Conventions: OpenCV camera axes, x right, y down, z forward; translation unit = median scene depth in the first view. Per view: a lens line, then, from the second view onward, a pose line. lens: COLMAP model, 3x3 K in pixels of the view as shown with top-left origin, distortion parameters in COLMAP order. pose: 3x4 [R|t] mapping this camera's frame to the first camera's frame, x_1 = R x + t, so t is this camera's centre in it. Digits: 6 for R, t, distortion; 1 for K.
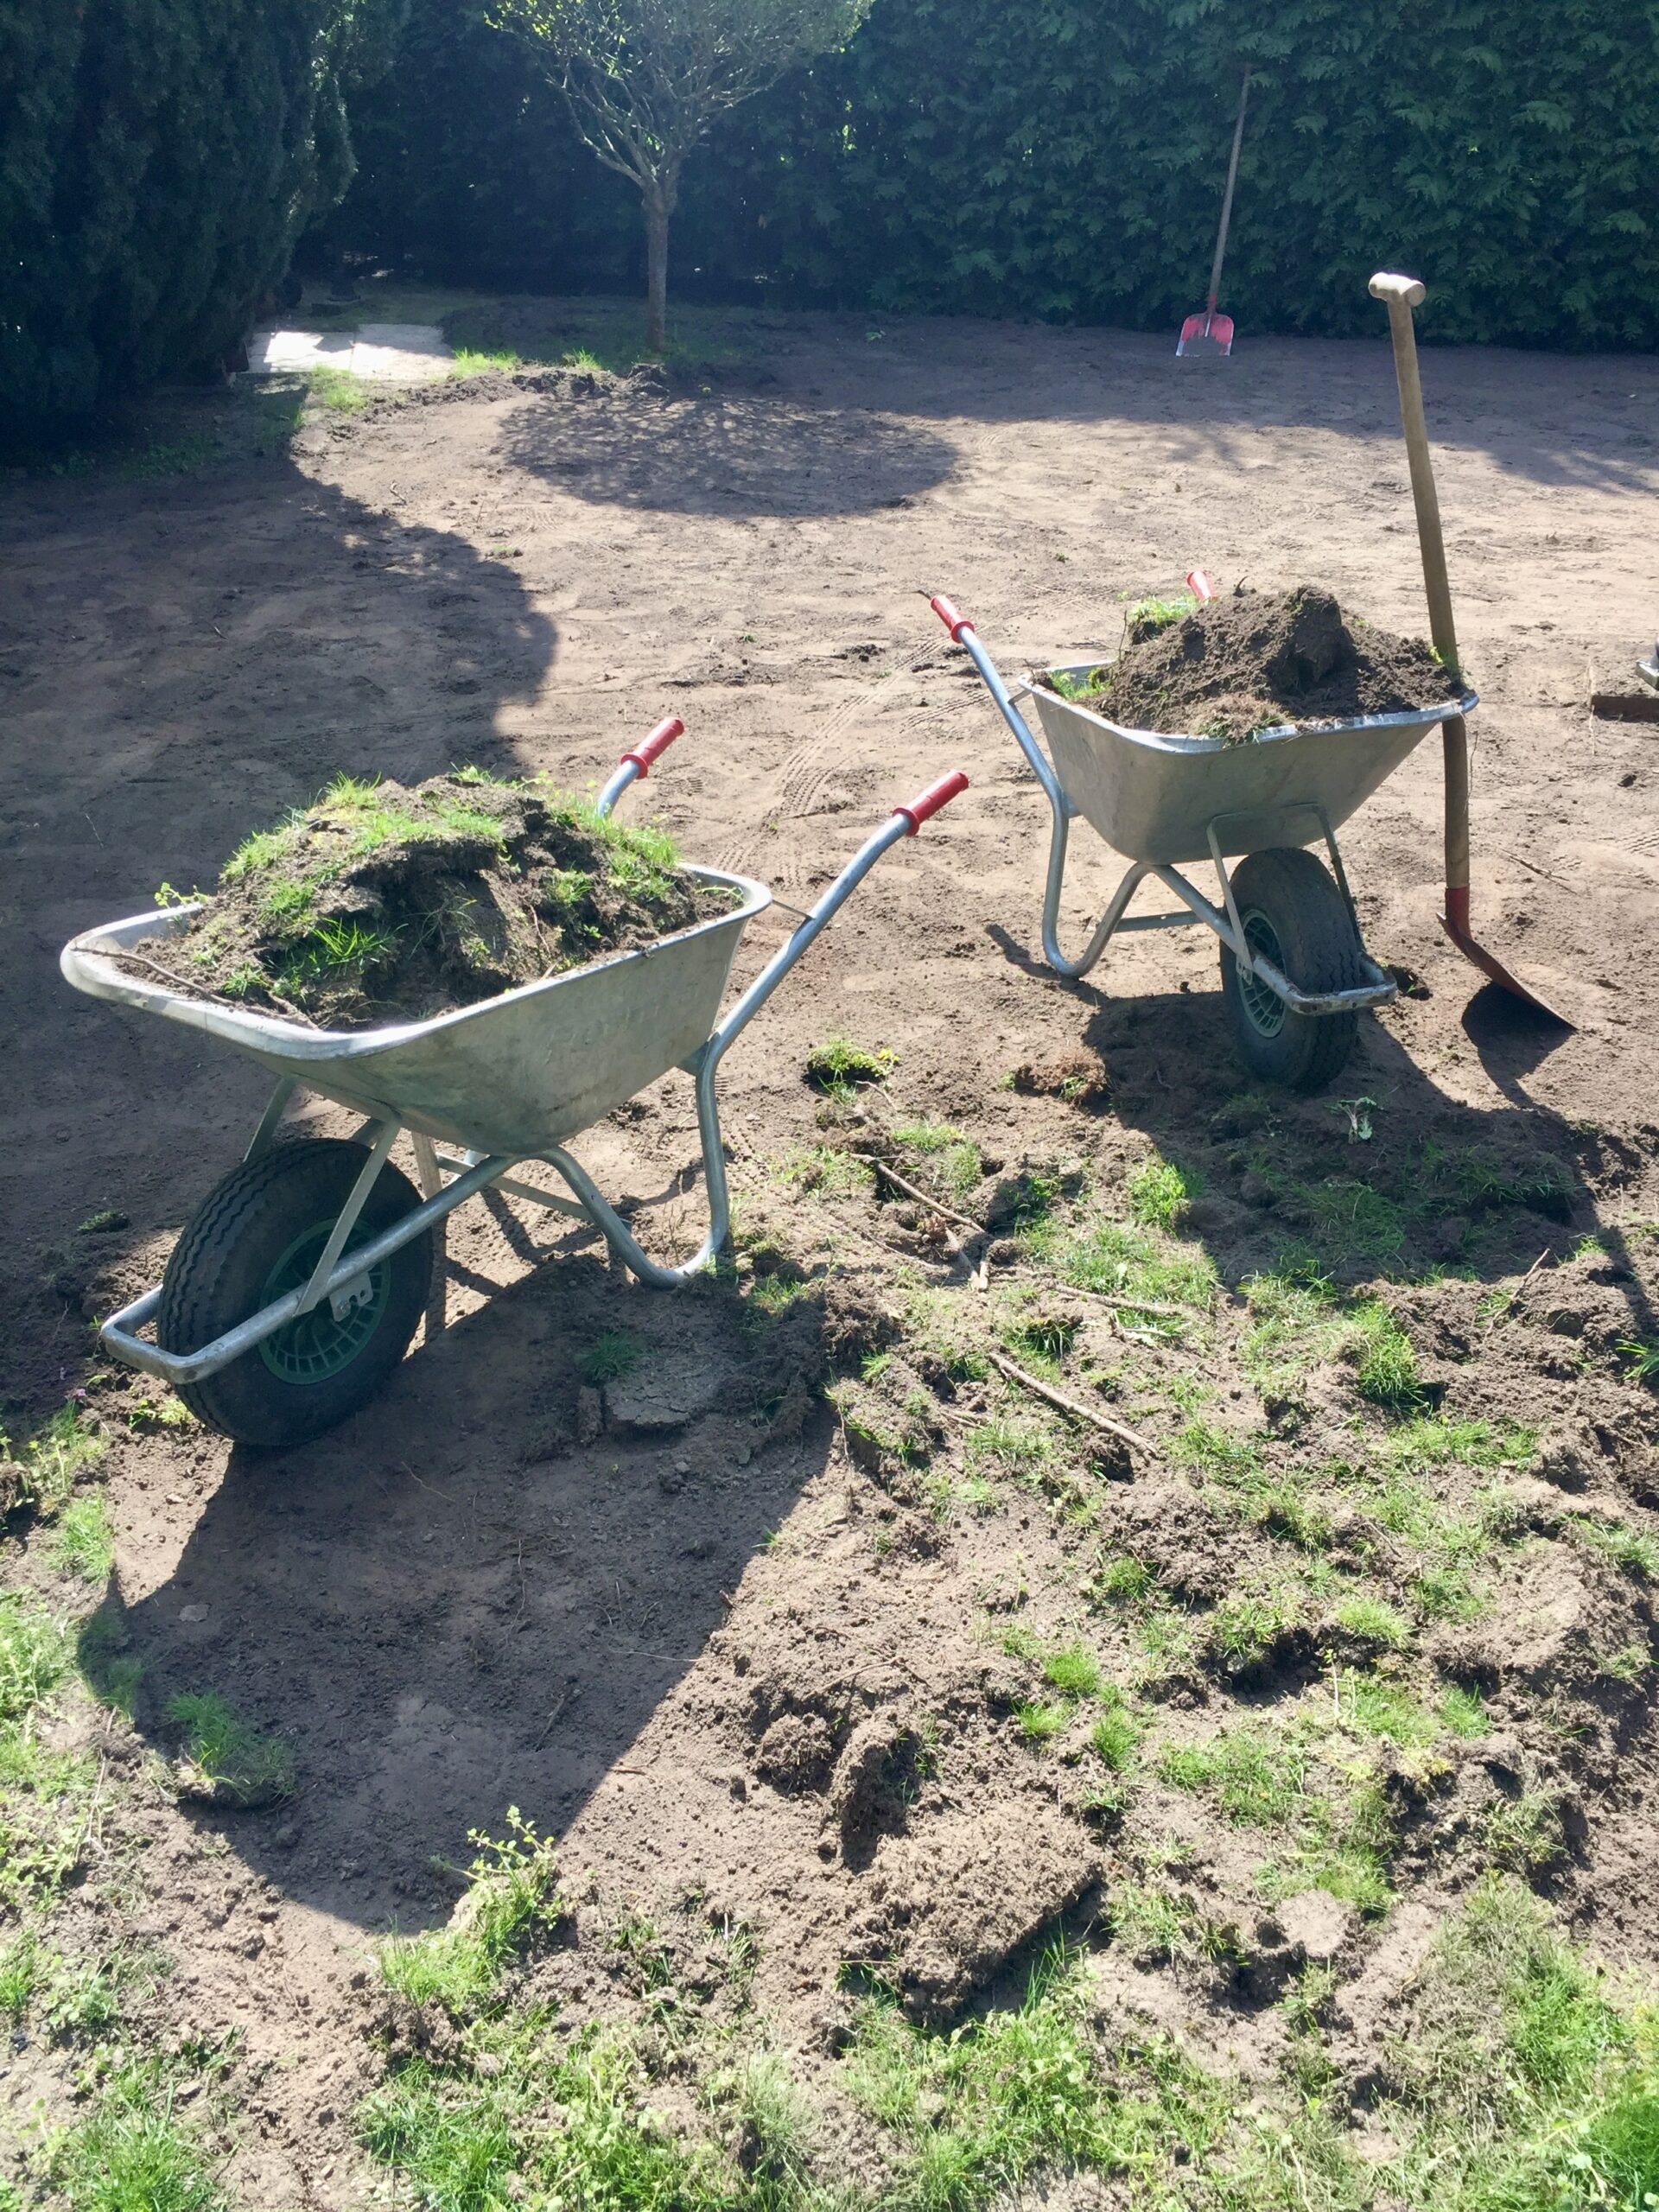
lens RADIAL K [[1961.3, 0, 833.5], [0, 1961.3, 1087.8], [0, 0, 1]] dist [0.064659, -0.089860]
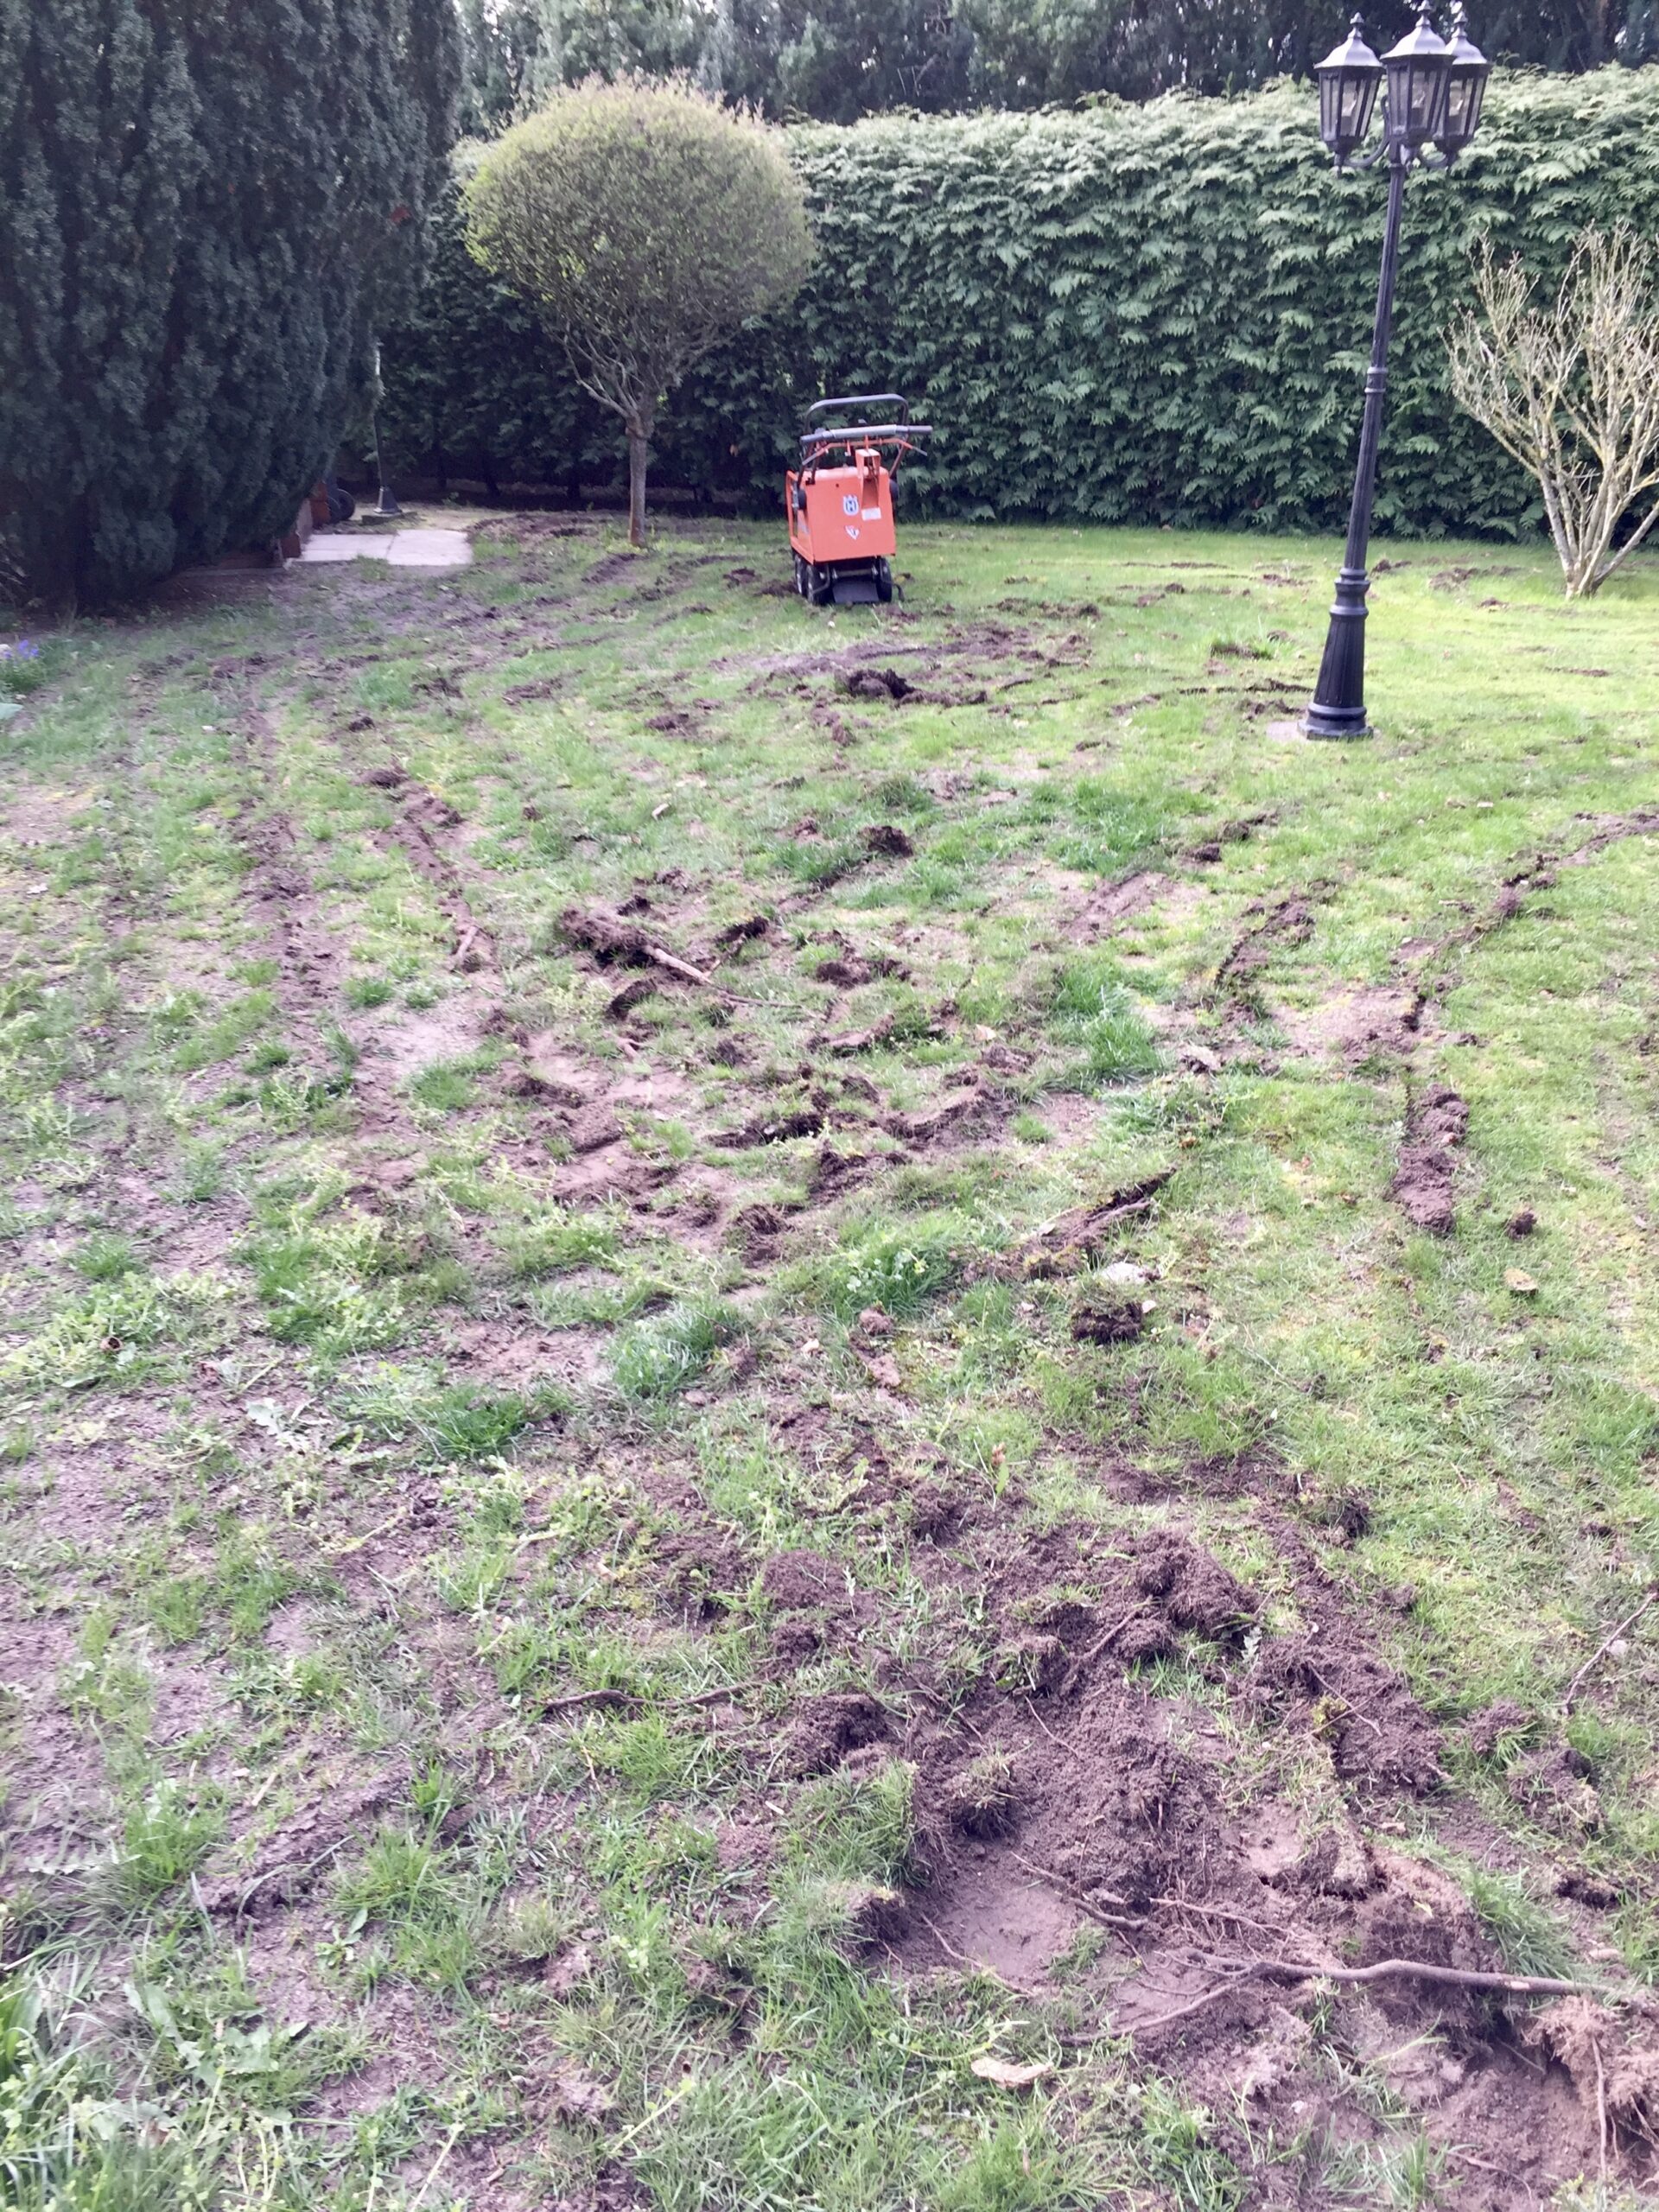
lens RADIAL K [[1961.3, 0, 862.3], [0, 1961.3, 1093.6], [0, 0, 1]] dist [0.064659, -0.089860]
pose [[0.999825, 0.005722, -0.017803, 0.075543], [-0.007827, 0.992682, -0.120507, 0.110550], [0.016983, 0.120625, 0.992553, -0.169387]]
